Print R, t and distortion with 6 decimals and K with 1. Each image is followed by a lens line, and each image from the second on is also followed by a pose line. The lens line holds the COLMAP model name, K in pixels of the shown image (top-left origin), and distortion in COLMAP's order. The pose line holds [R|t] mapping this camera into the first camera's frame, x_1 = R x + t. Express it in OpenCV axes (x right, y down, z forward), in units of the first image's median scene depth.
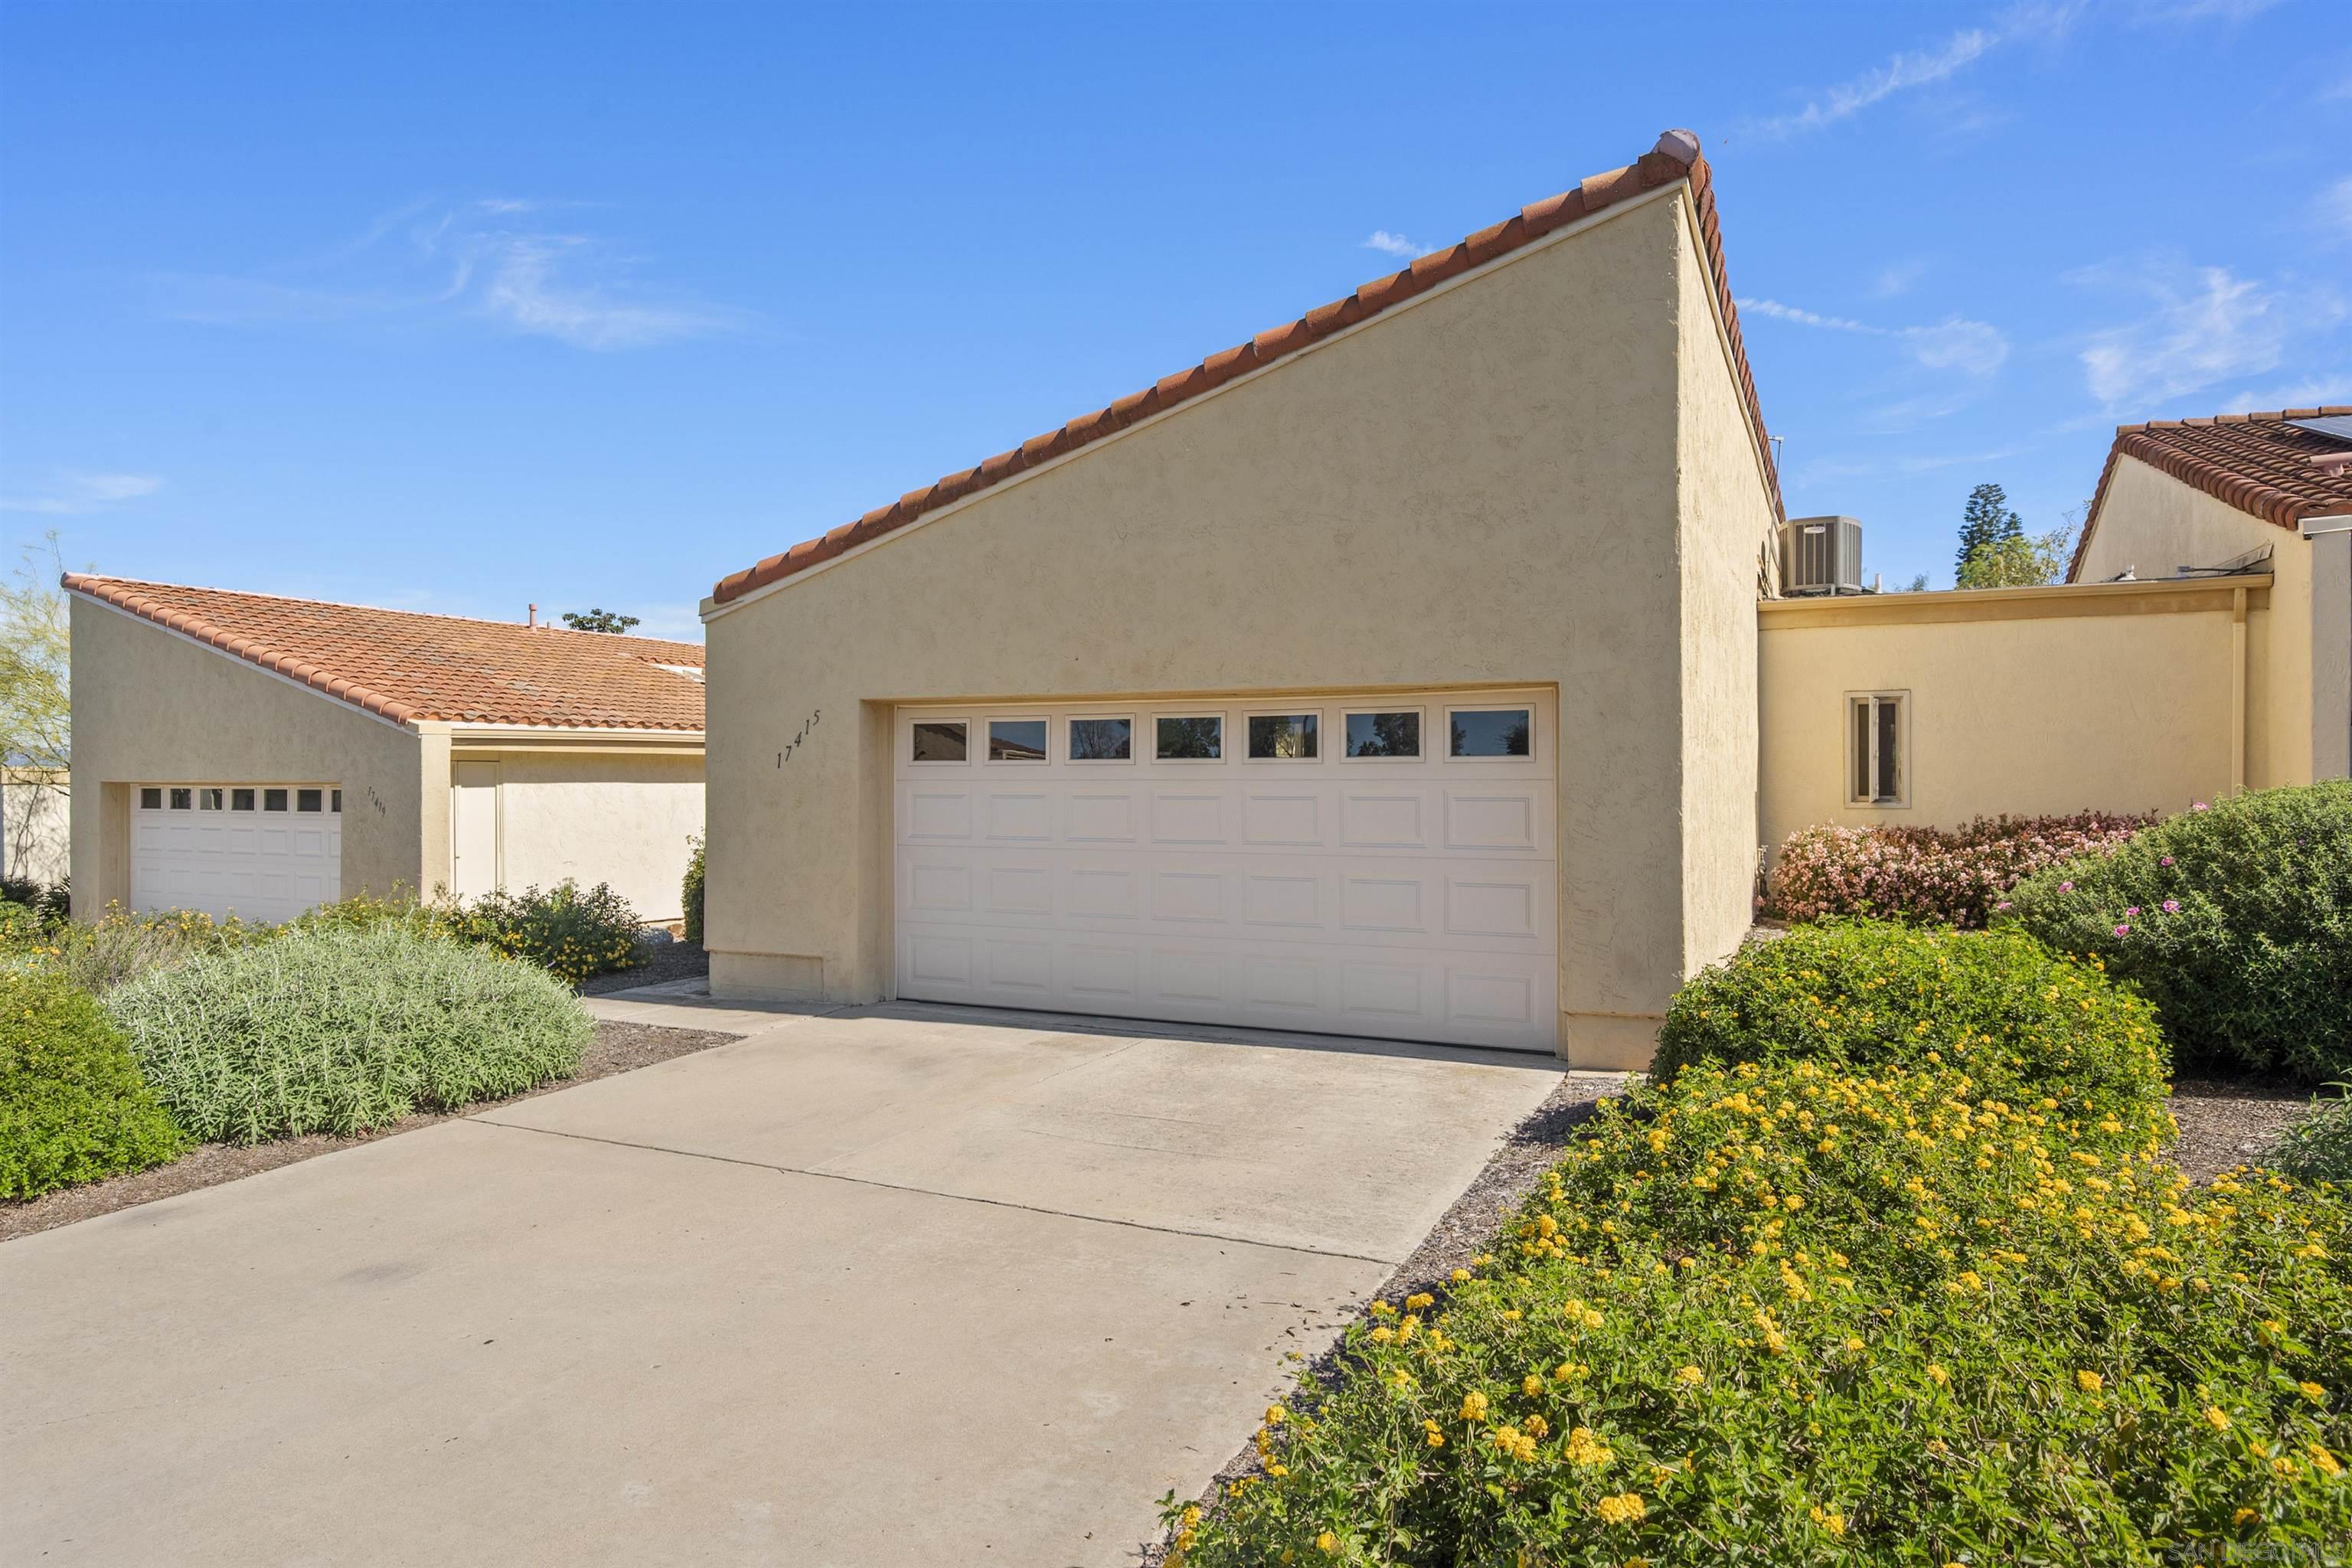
lens RADIAL K [[1424.5, 0, 1189.0], [0, 1424.5, 786.3], [0, 0, 1]] dist [0.020930, -0.005437]
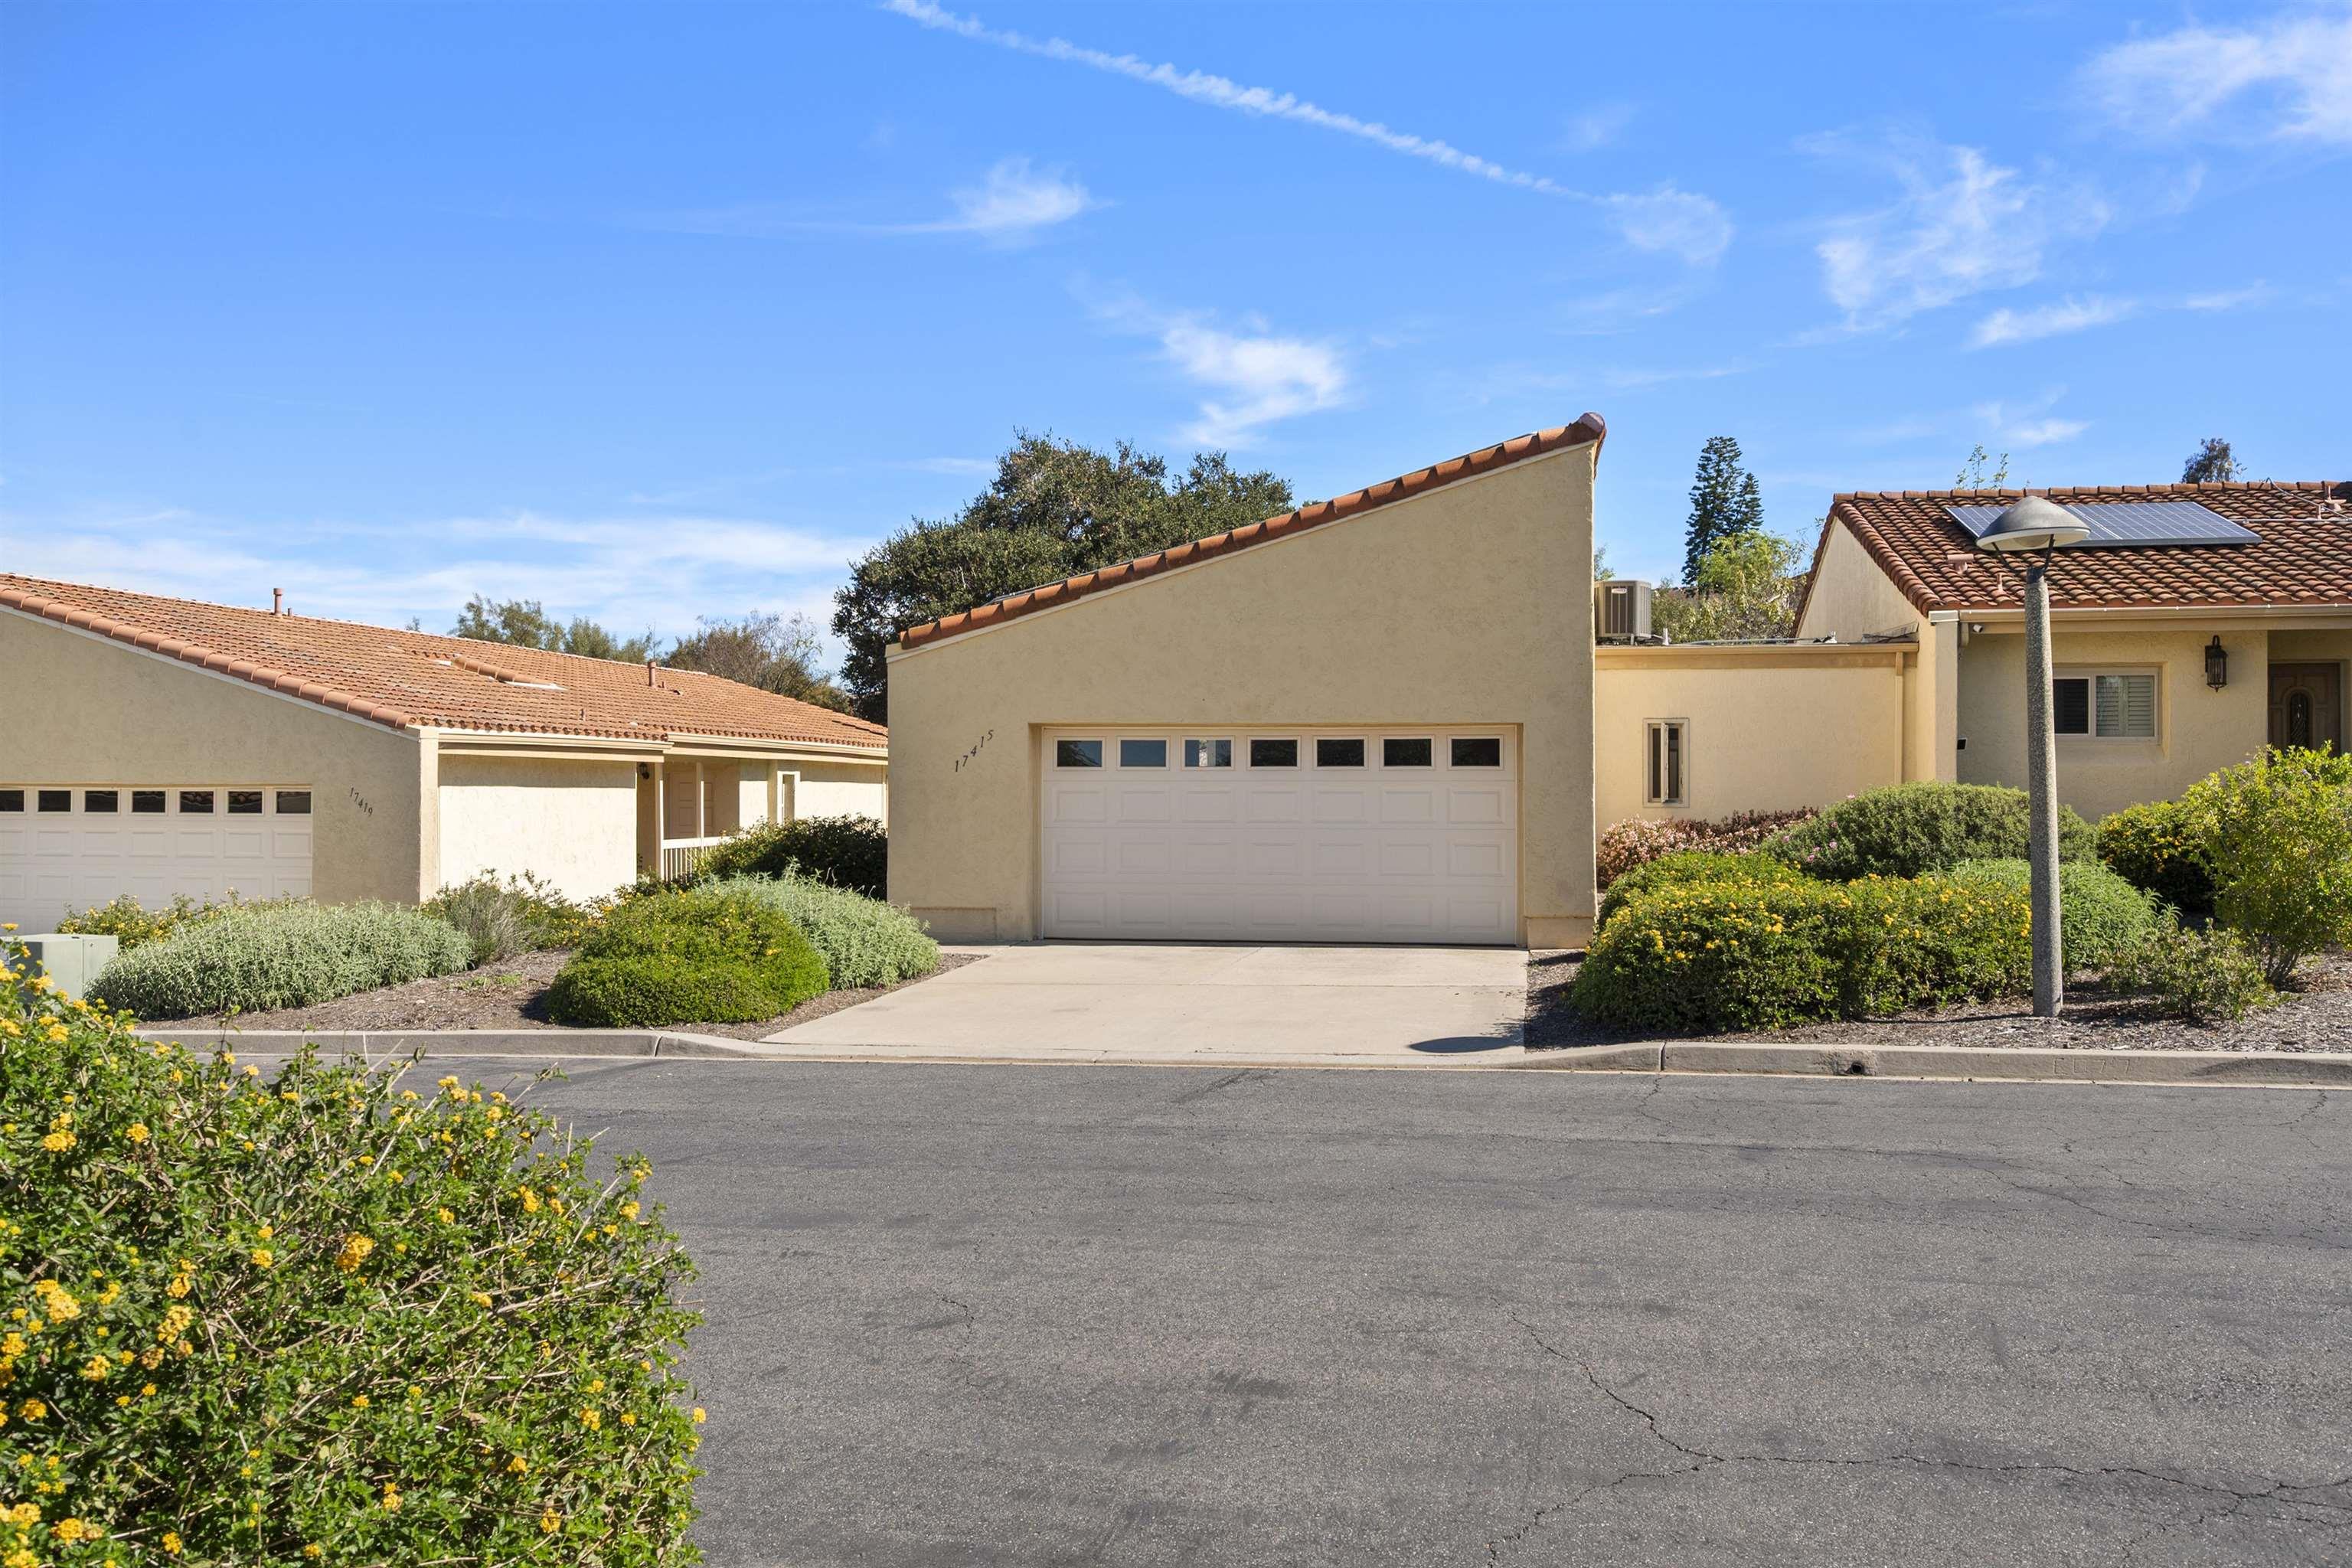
lens RADIAL K [[2102.7, 0, 1154.2], [0, 2102.7, 796.1], [0, 0, 1]] dist [0.002137, 0.026658]
pose [[0.968780, 0.003221, 0.247901, -0.462030], [-0.002016, 0.999985, -0.005113, 0.015884], [-0.247914, 0.004454, 0.968772, -0.771207]]
